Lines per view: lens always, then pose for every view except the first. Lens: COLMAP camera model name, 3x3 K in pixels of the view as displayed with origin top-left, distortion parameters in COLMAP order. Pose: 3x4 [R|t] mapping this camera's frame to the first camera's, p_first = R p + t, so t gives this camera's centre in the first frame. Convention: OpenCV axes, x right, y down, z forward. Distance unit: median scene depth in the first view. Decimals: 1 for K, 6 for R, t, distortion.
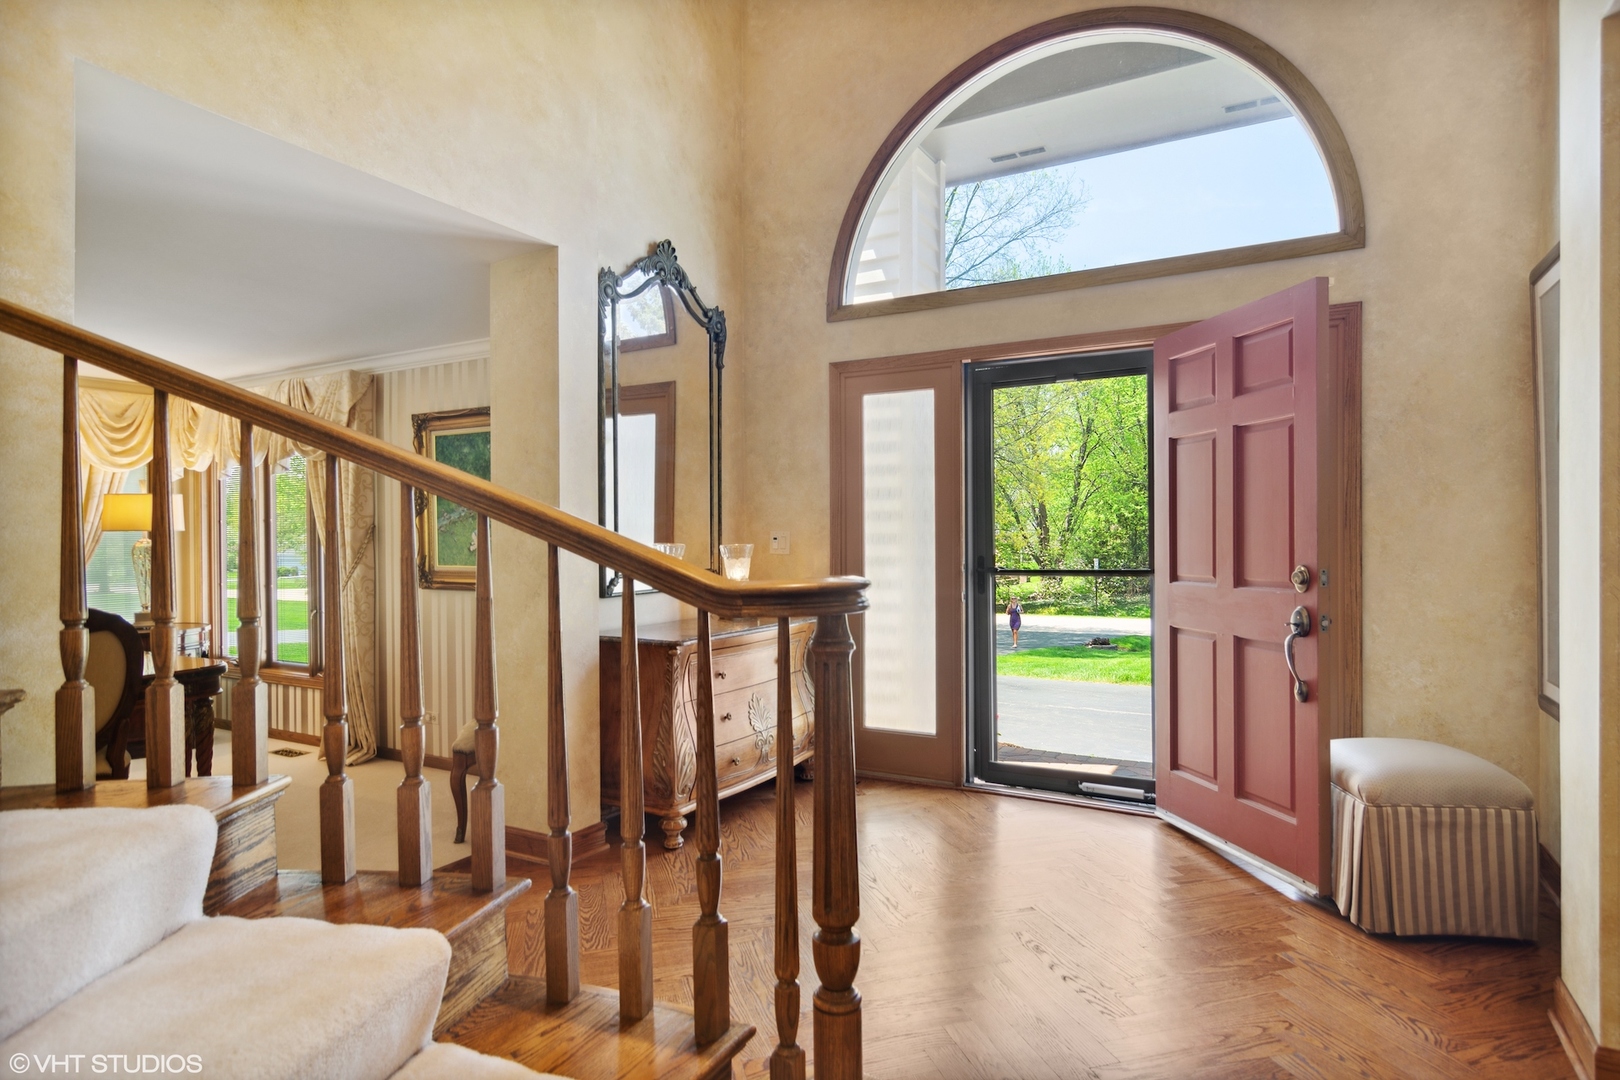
lens RADIAL K [[886.5, 0, 806.6], [0, 886.5, 551.2], [0, 0, 1]] dist [-0.001201, 0.004057]
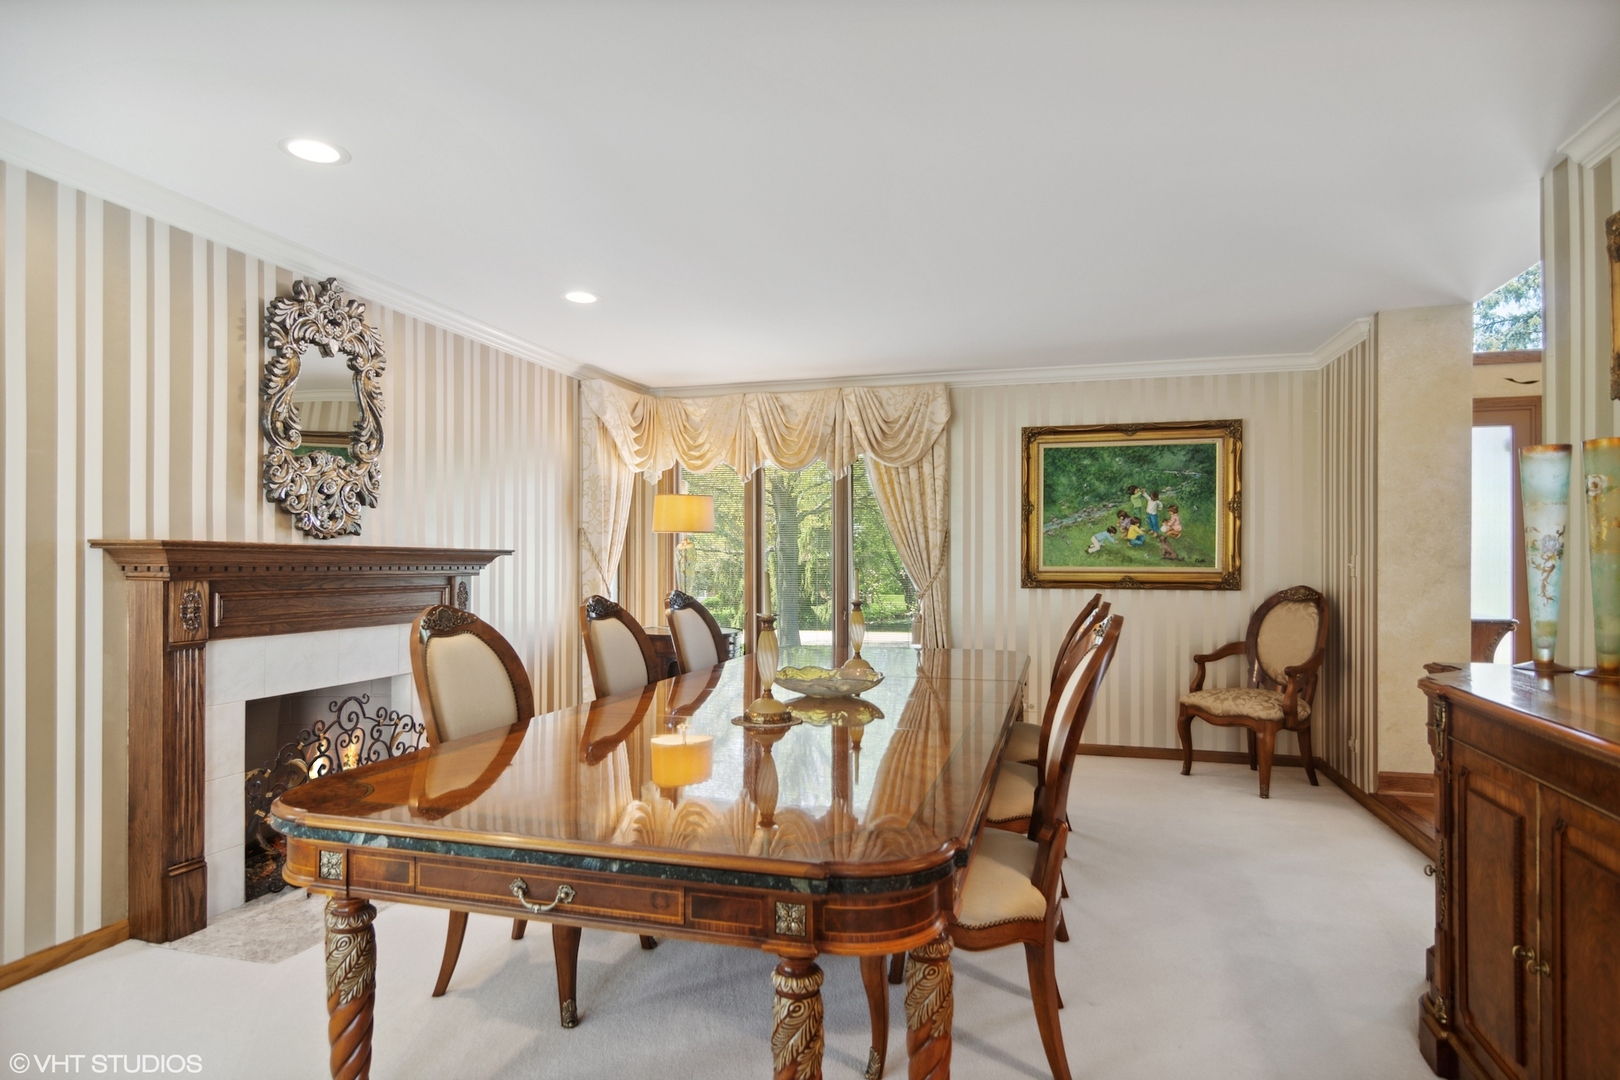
lens RADIAL K [[886.5, 0, 799.3], [0, 886.5, 554.9], [0, 0, 1]] dist [-0.001201, 0.004057]
pose [[0.977332, 0.005800, 0.211633, -1.121985], [-0.000738, 0.999712, -0.023990, 0.033034], [-0.211711, 0.023290, 0.977055, 0.001743]]
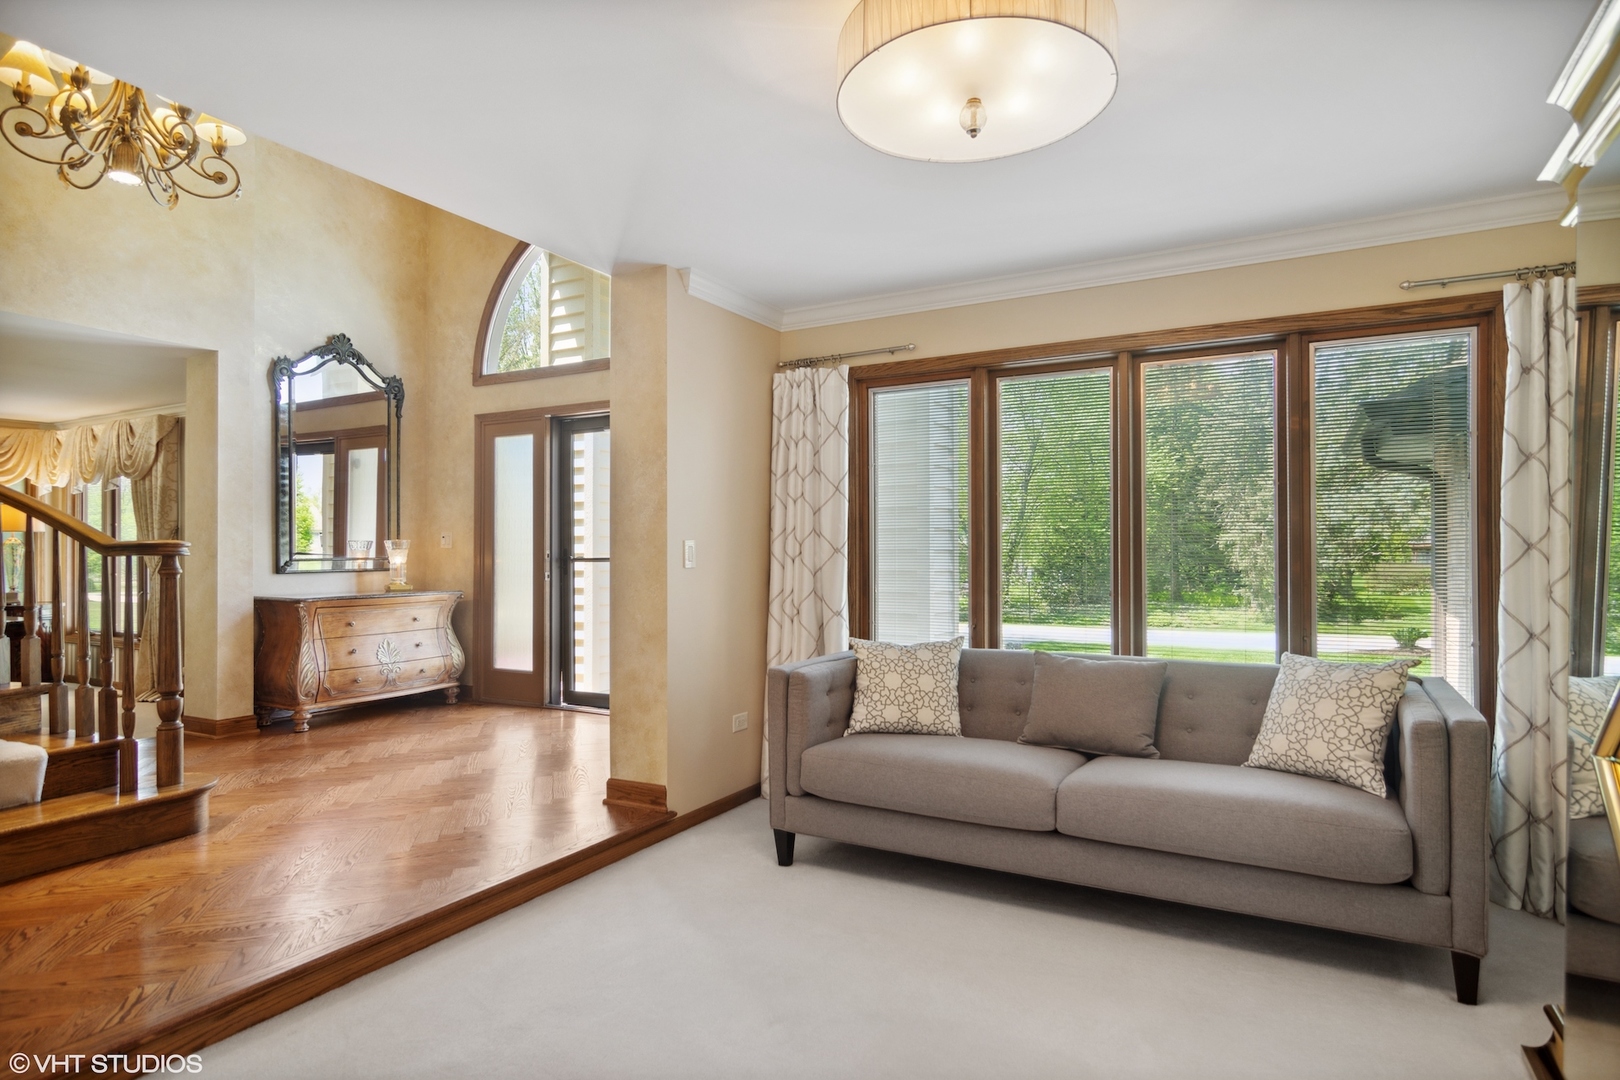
lens RADIAL K [[886.5, 0, 818.1], [0, 886.5, 549.9], [0, 0, 1]] dist [-0.001201, 0.004057]
pose [[0.999871, 0.001492, 0.015992, 0.568859], [-0.001215, 0.999850, -0.017295, 0.031715], [-0.016015, 0.017273, 0.999723, -0.448955]]
